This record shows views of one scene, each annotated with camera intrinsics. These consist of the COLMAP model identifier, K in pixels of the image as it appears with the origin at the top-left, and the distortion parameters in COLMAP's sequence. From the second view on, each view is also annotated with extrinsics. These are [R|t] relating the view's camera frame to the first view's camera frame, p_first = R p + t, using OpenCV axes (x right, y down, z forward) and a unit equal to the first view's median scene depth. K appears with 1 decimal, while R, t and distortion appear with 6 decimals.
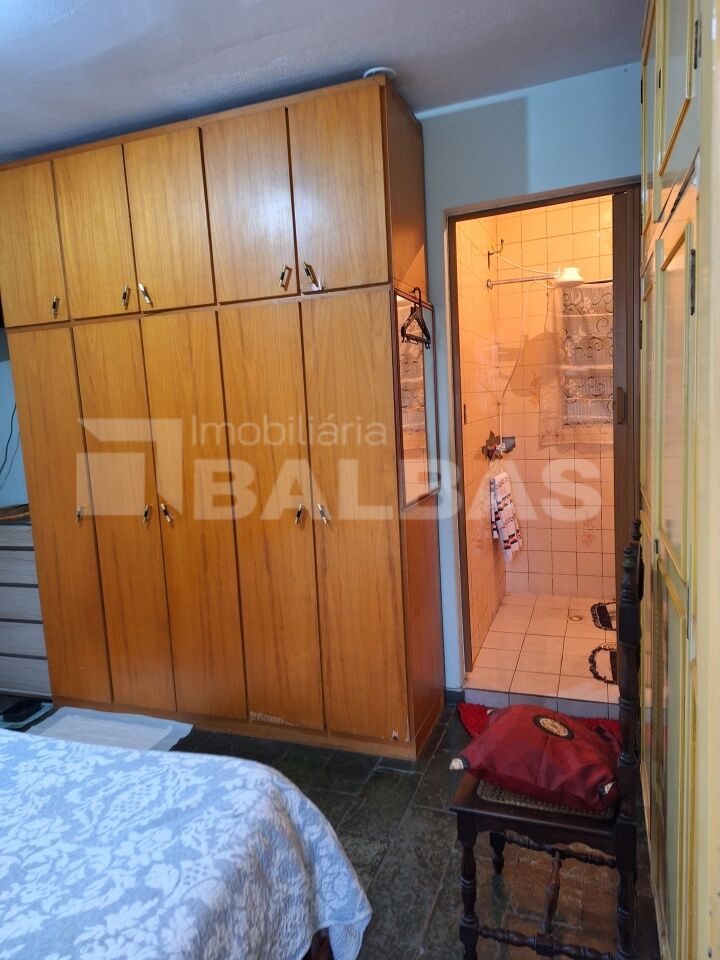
lens RADIAL K [[663.7, 0, 358.5], [0, 663.7, 482.2], [0, 0, 1]] dist [0.034409, -0.025349]
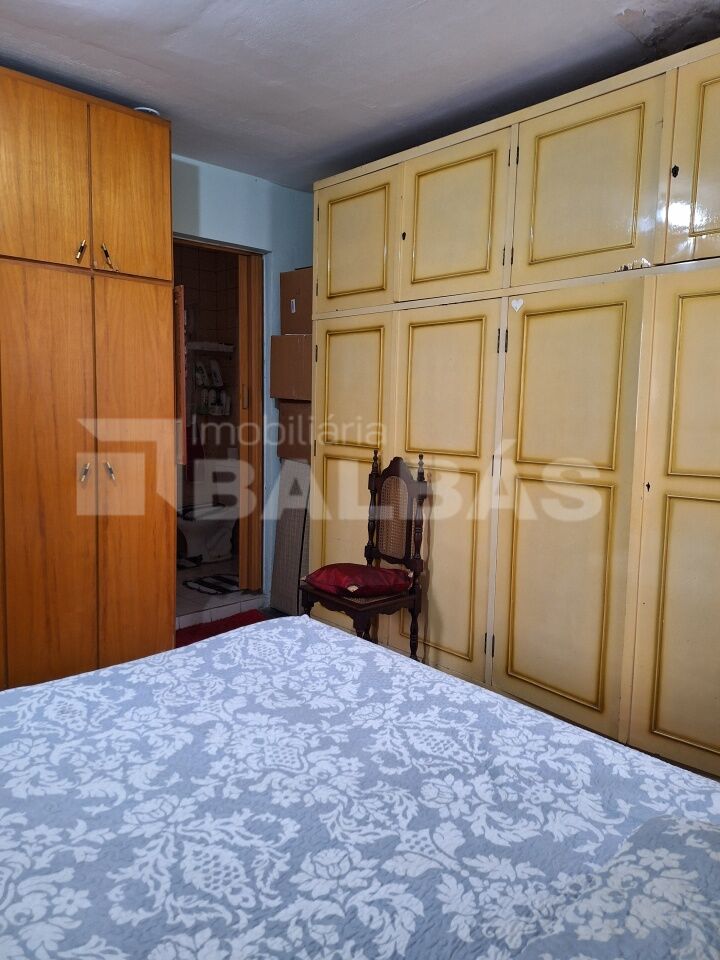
lens RADIAL K [[663.7, 0, 354.3], [0, 663.7, 471.4], [0, 0, 1]] dist [0.034409, -0.025349]
pose [[0.453225, -0.022226, 0.891119, -0.876600], [0.072276, 0.997314, -0.011885, 0.093454], [-0.888461, 0.069793, 0.453614, 0.135040]]
